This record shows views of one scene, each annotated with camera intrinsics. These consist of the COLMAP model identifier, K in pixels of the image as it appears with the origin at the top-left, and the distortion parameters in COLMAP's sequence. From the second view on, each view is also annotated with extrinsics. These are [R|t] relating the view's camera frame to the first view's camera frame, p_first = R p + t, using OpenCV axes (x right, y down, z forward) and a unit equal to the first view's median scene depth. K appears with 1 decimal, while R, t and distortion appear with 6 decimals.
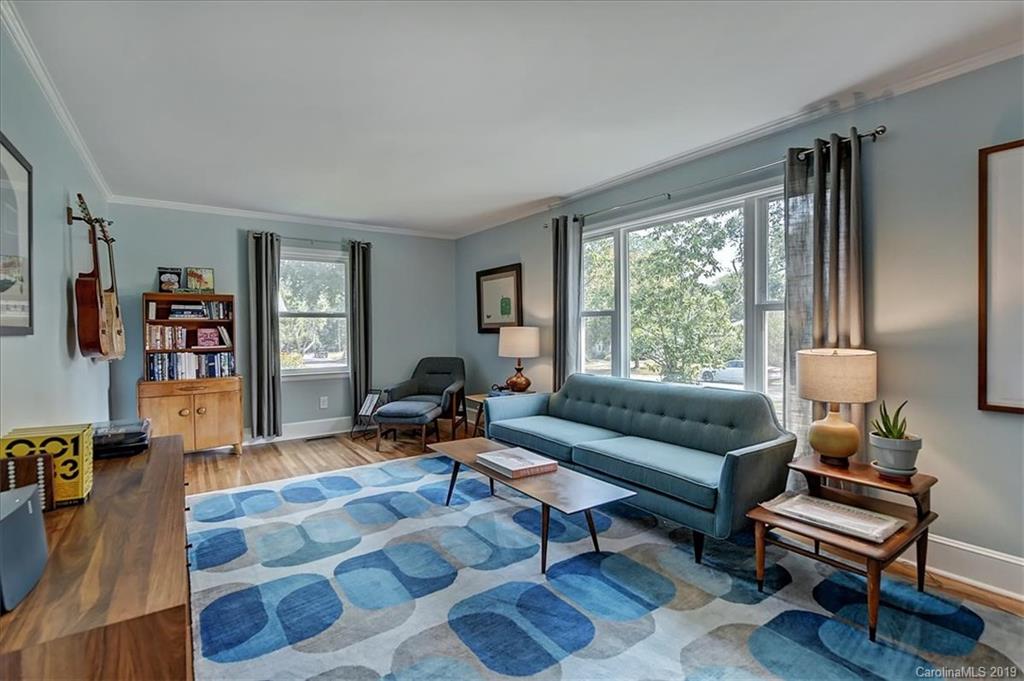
lens RADIAL K [[477.6, 0, 519.9], [0, 477.6, 335.8], [0, 0, 1]] dist [0.002415, -0.000490]
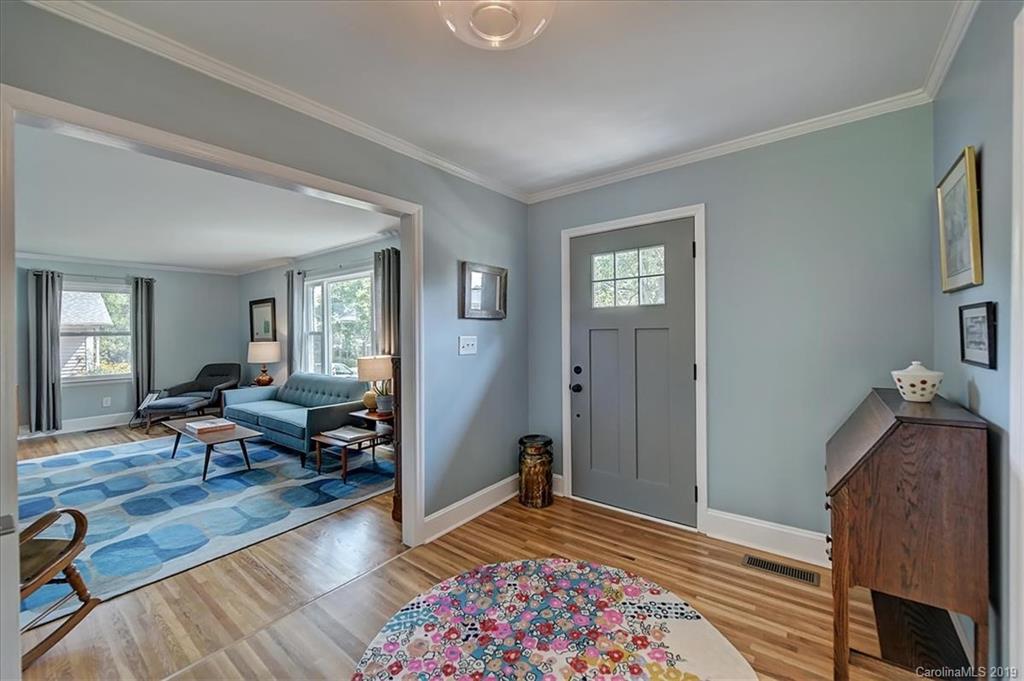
lens RADIAL K [[404.6, 0, 519.3], [0, 404.6, 330.5], [0, 0, 1]] dist [-0.004455, -0.000813]
pose [[0.951776, -0.005788, 0.306739, 0.380191], [0.012743, 0.999705, -0.020679, -0.019396], [-0.306529, 0.023590, 0.951569, -0.451686]]
